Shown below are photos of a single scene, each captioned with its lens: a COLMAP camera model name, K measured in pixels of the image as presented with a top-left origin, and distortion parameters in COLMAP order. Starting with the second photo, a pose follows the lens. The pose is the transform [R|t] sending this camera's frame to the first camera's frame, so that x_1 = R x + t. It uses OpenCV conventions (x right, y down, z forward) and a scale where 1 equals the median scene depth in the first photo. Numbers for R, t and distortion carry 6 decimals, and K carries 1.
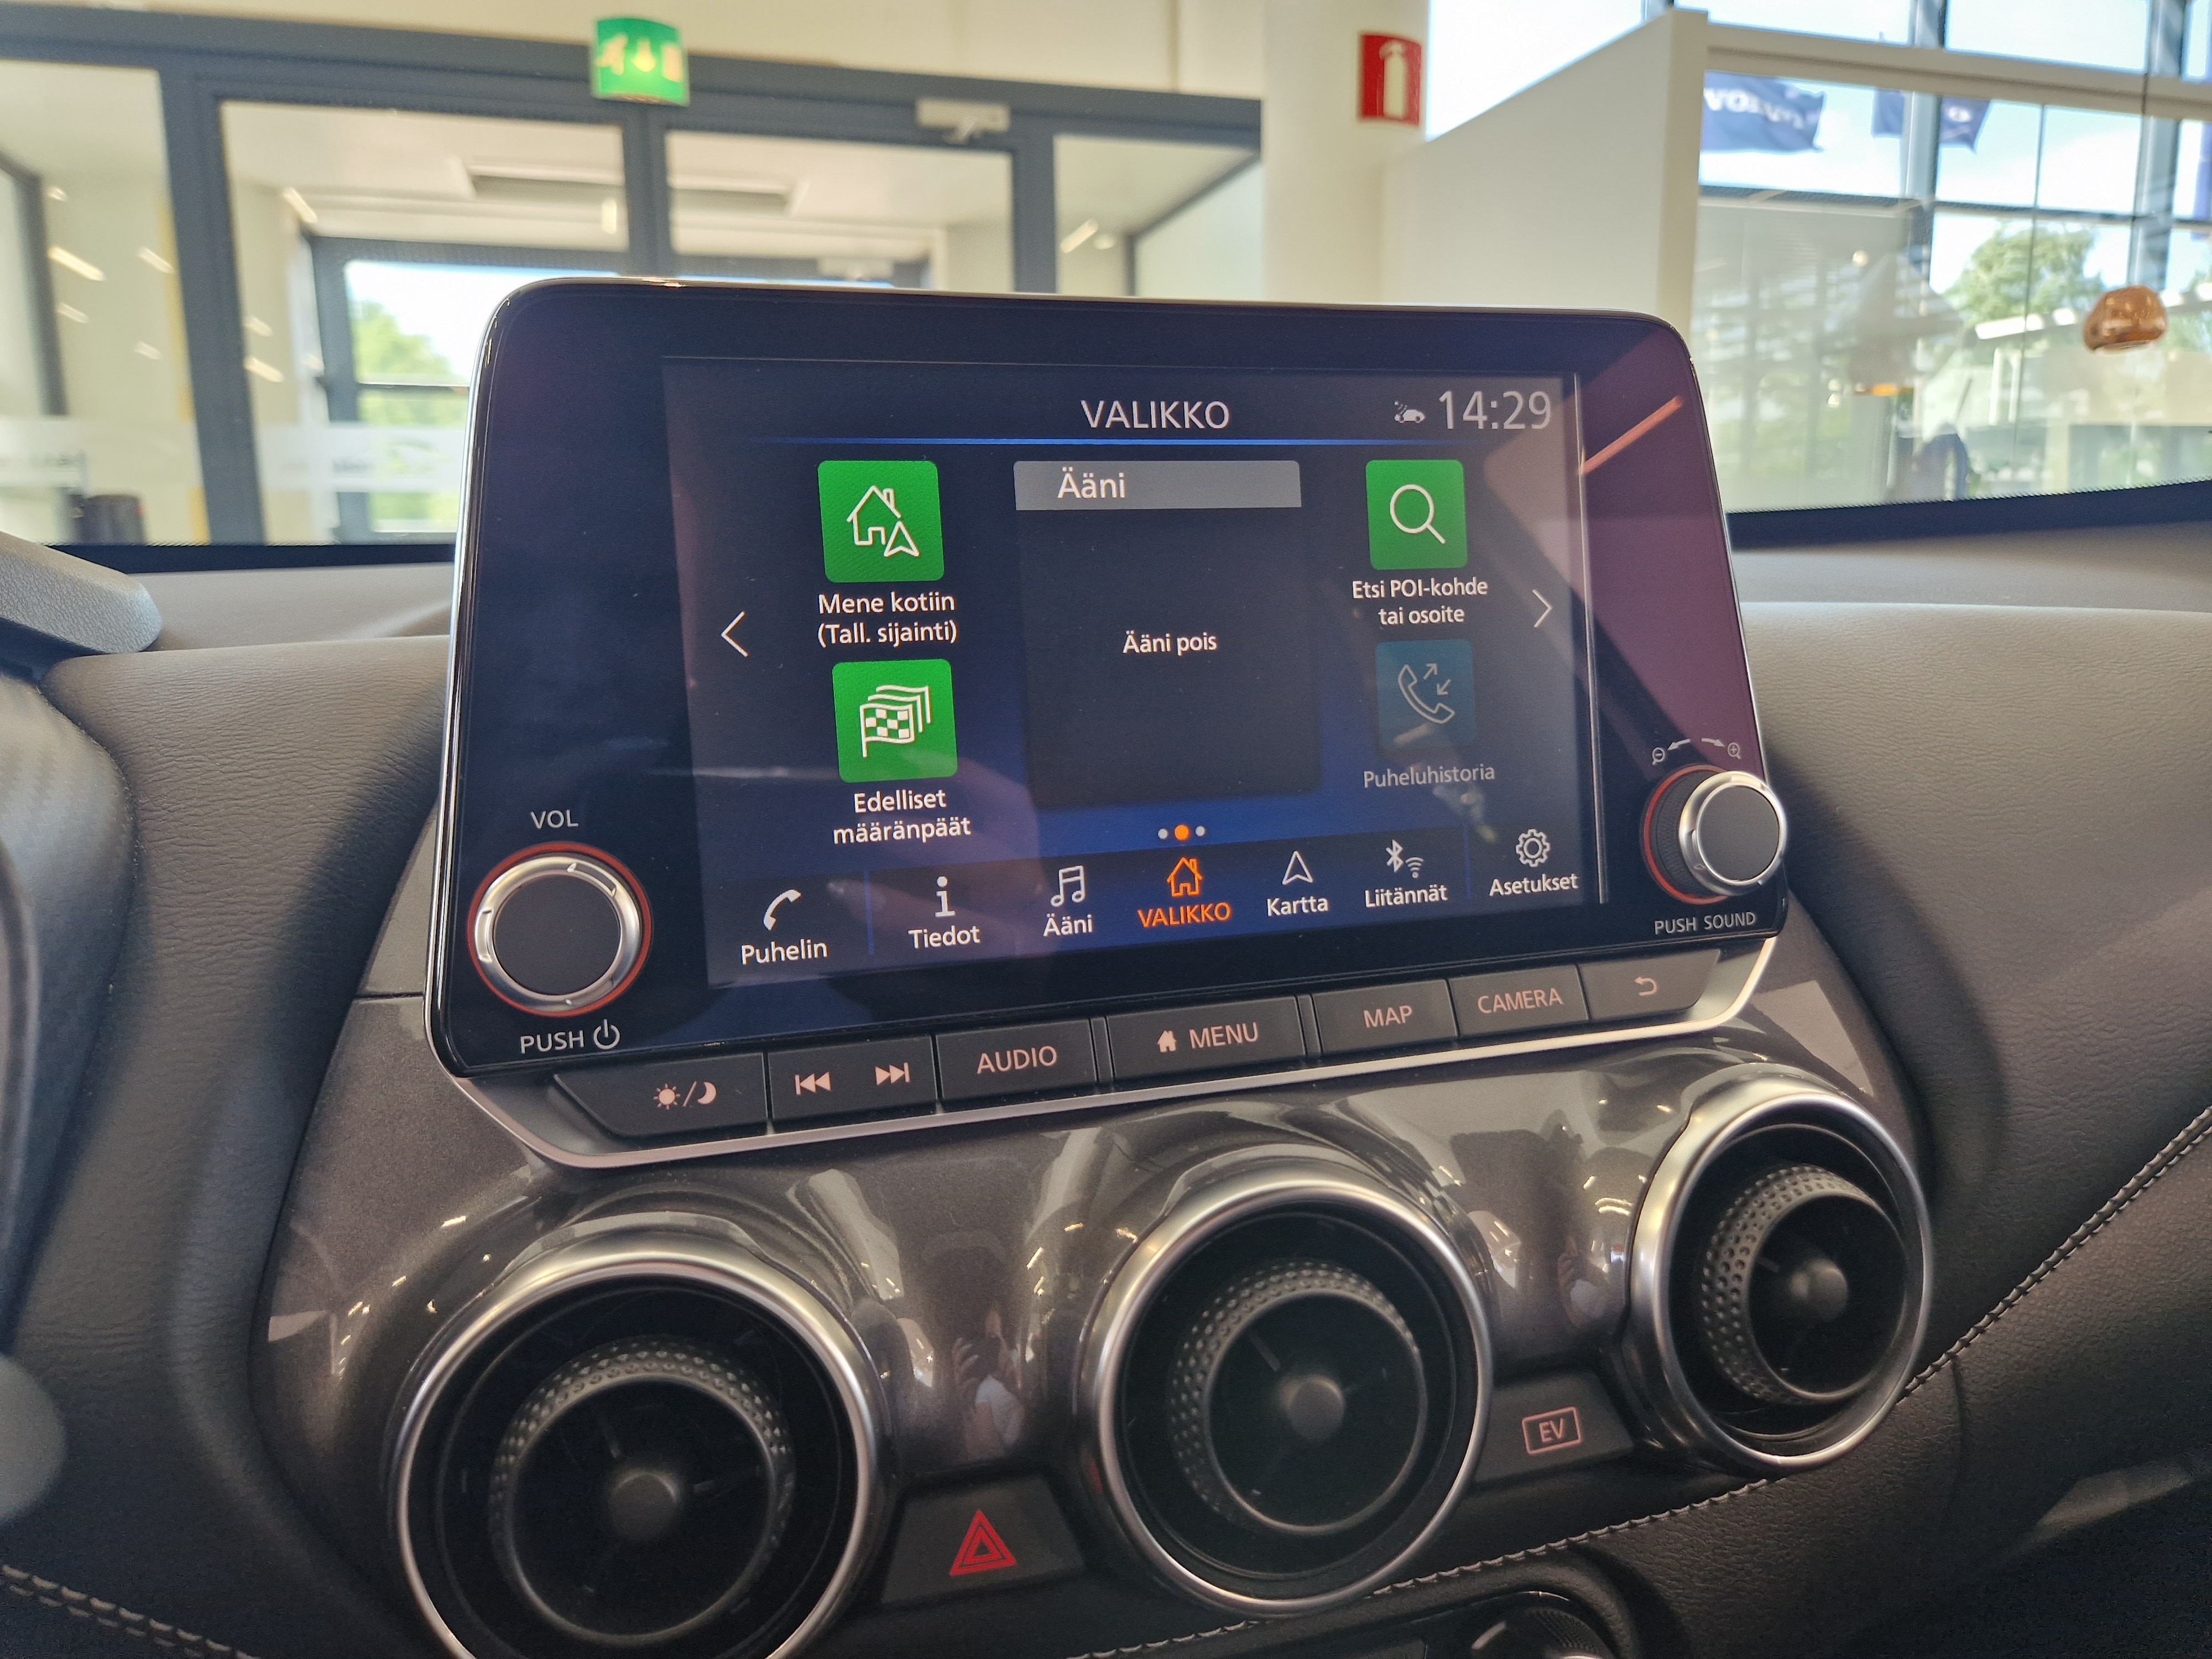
lens RADIAL K [[1492.9, 0, 1104.6], [0, 1492.9, 839.0], [0, 0, 1]] dist [0.038031, -0.036791]
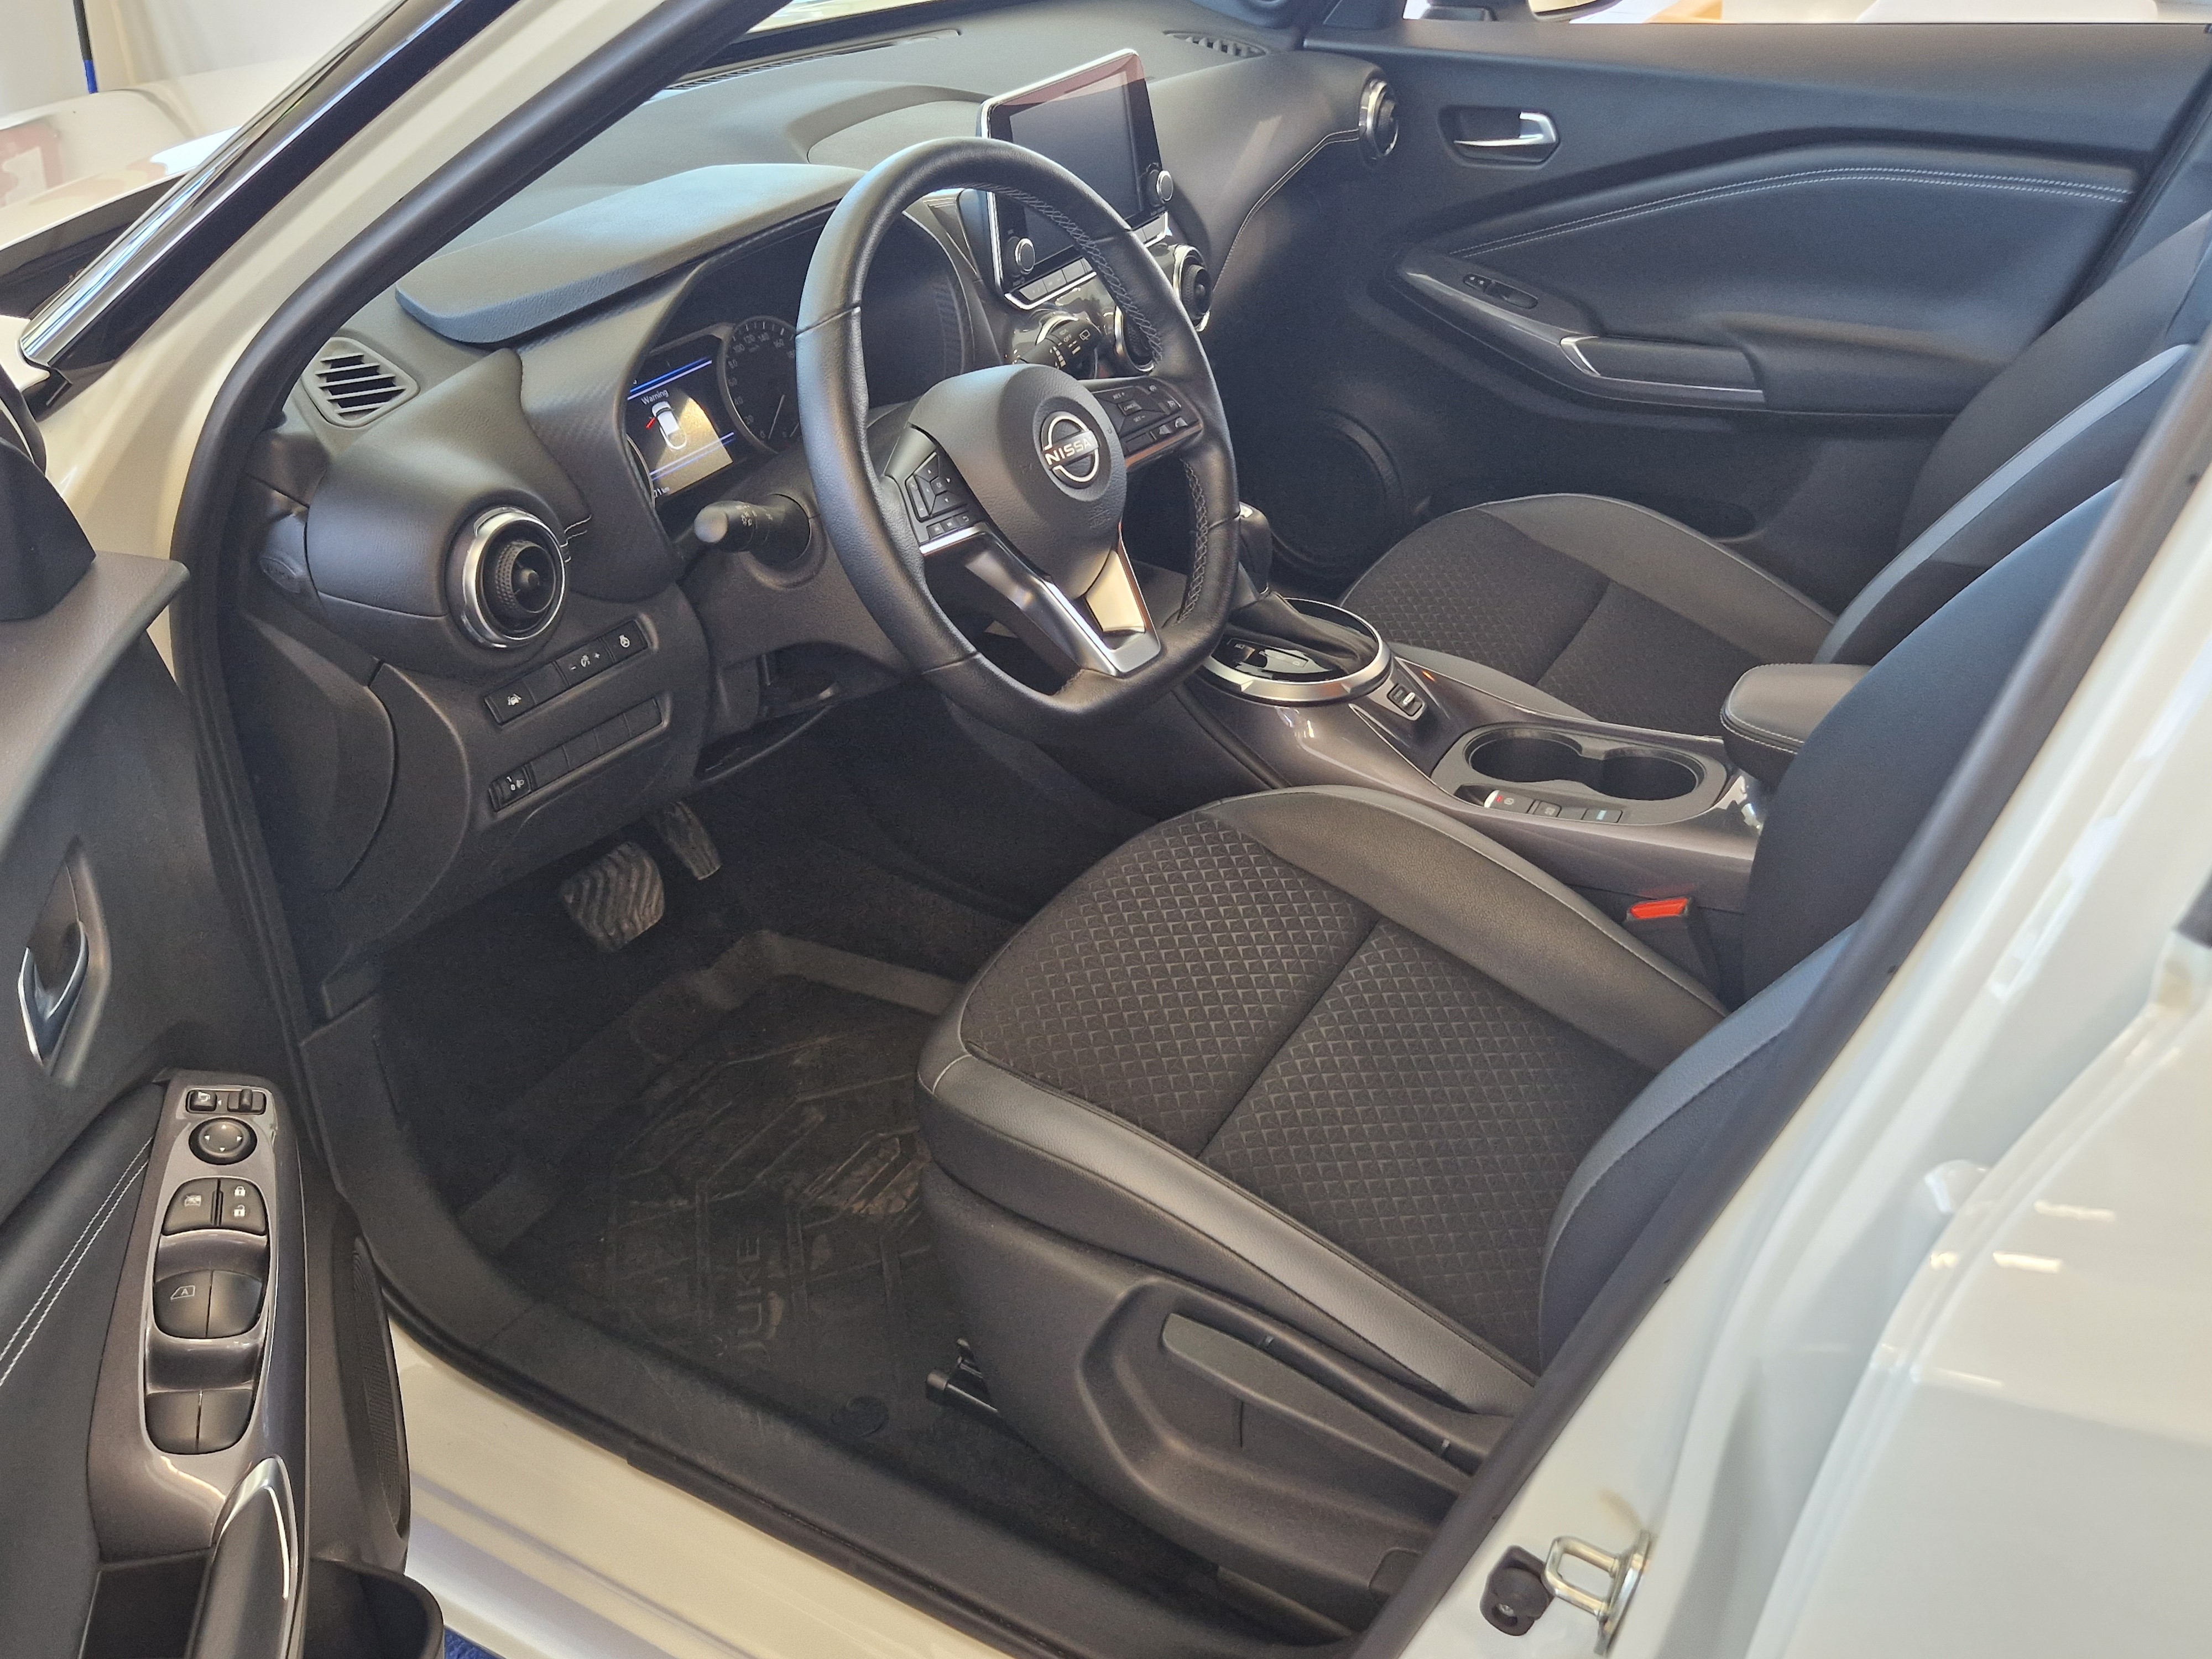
lens RADIAL K [[1895.9, 0, 1091.1], [0, 1895.9, 835.6], [0, 0, 1]] dist [0.049163, -0.015999]
pose [[0.720984, -0.363523, 0.589944, -3.561950], [0.121422, 0.904451, 0.408931, -0.576996], [-0.682231, -0.223200, 0.696234, -2.991650]]
